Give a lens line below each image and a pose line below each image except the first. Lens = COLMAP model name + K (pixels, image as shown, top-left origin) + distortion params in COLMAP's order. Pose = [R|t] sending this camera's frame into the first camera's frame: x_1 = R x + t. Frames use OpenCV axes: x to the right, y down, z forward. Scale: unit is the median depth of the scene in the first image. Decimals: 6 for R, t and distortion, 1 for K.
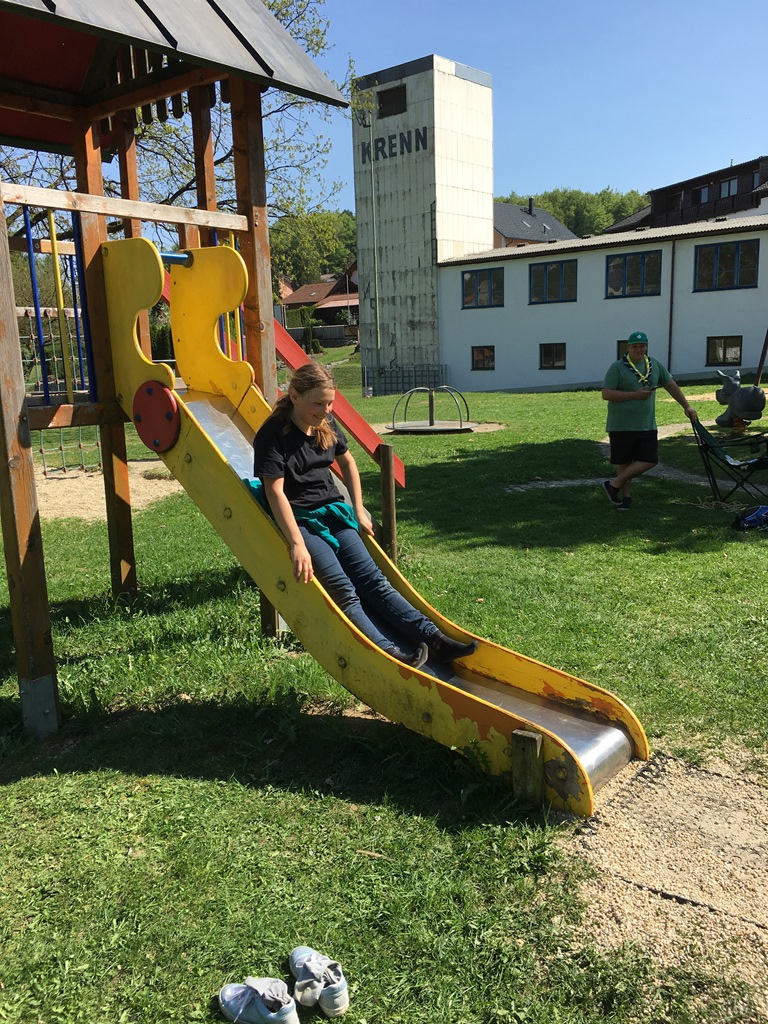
lens RADIAL K [[865.5, 0, 388.1], [0, 865.5, 514.3], [0, 0, 1]] dist [0.083186, -0.111742]
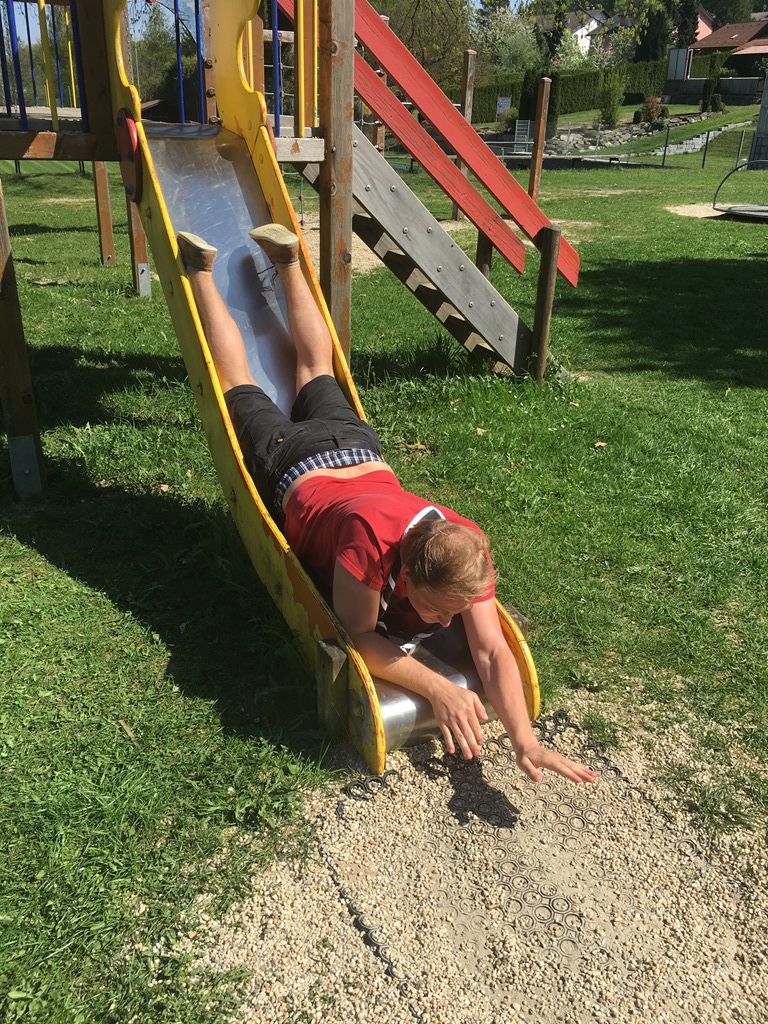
lens RADIAL K [[879.0, 0, 386.8], [0, 879.0, 505.3], [0, 0, 1]] dist [0.071374, -0.076980]
pose [[0.911941, 0.222611, -0.344686, 0.333997], [-0.134393, 0.955749, 0.261693, -0.050938], [0.387689, -0.192325, 0.901503, 0.280824]]
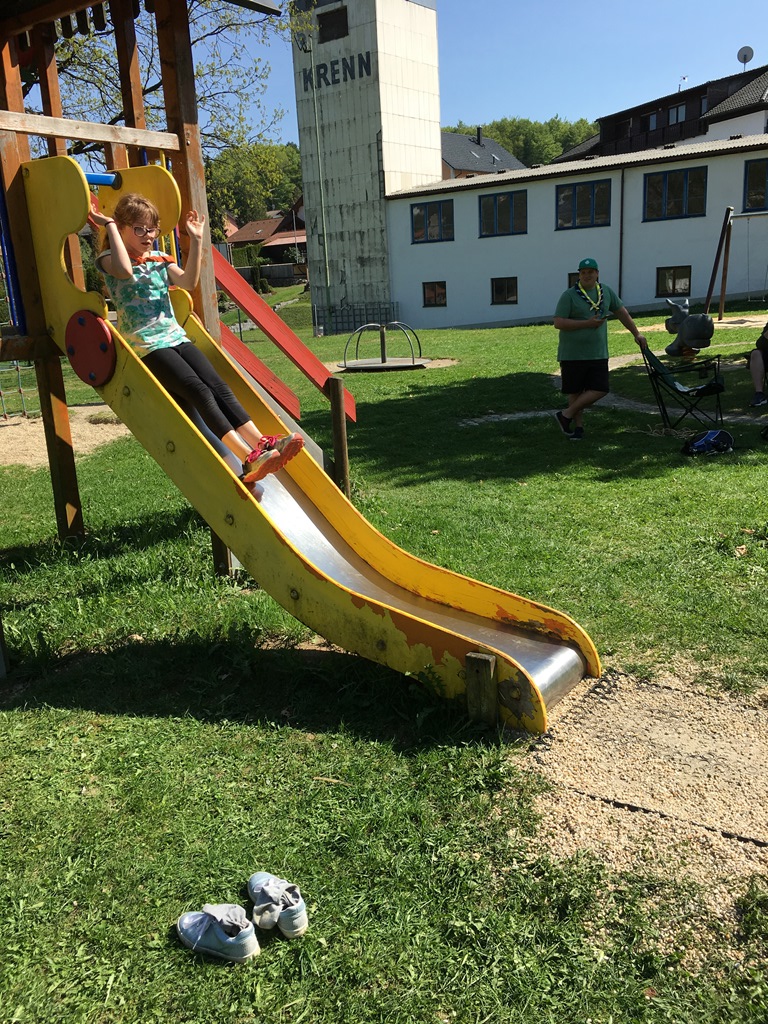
lens RADIAL K [[865.5, 0, 388.1], [0, 865.5, 514.3], [0, 0, 1]] dist [0.083186, -0.111742]
pose [[0.998278, -0.033738, 0.047983, 0.008420], [0.030449, 0.997241, 0.067705, 0.014350], [-0.050135, -0.066128, 0.996551, 0.015937]]
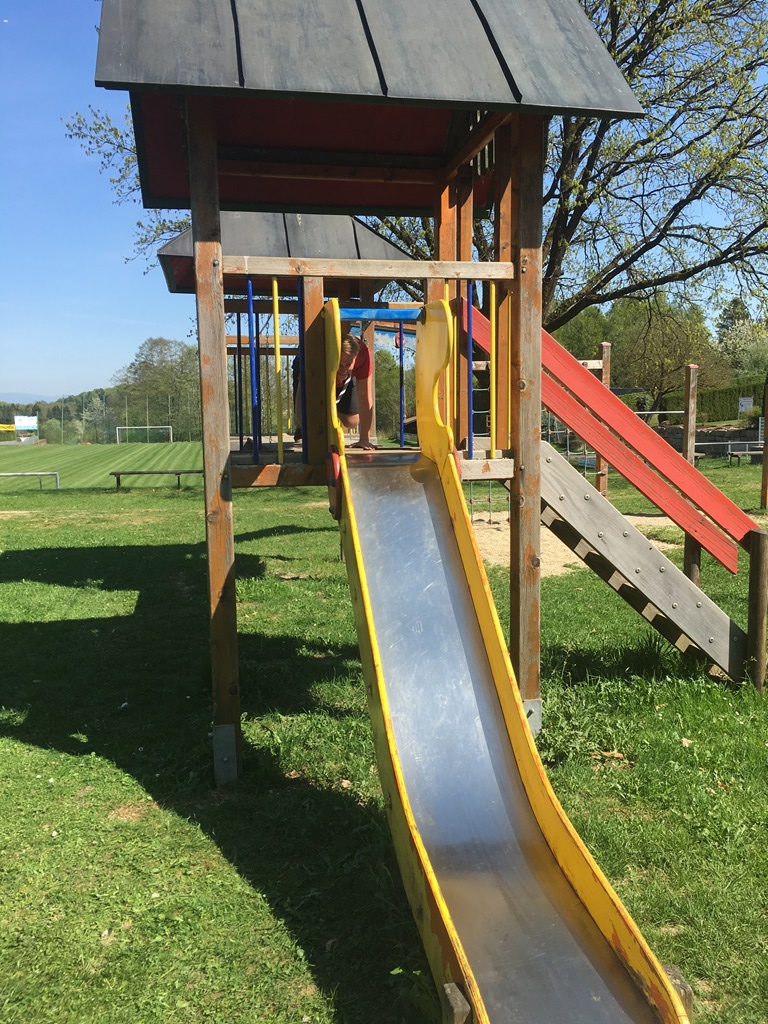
lens RADIAL K [[867.2, 0, 383.2], [0, 867.2, 517.7], [0, 0, 1]] dist [0.103568, -0.132252]
pose [[0.770916, 0.097631, -0.629409, 0.393265], [-0.127020, 0.991899, -0.001718, -0.082062], [0.624143, 0.081273, 0.777072, 0.310114]]
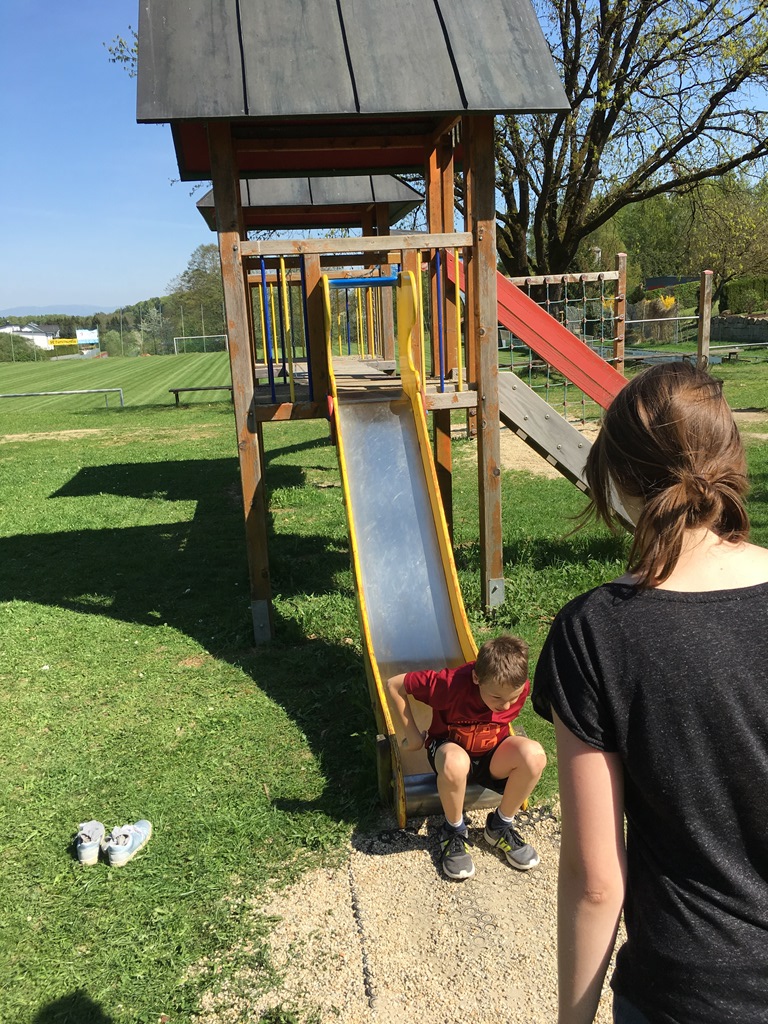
lens RADIAL K [[863.3, 0, 380.8], [0, 863.3, 509.7], [0, 0, 1]] dist [0.089200, -0.113520]
pose [[0.728805, 0.144235, -0.669358, 0.668815], [-0.096641, 0.989444, 0.107983, -0.126830], [0.677868, -0.014011, 0.735051, 0.134745]]
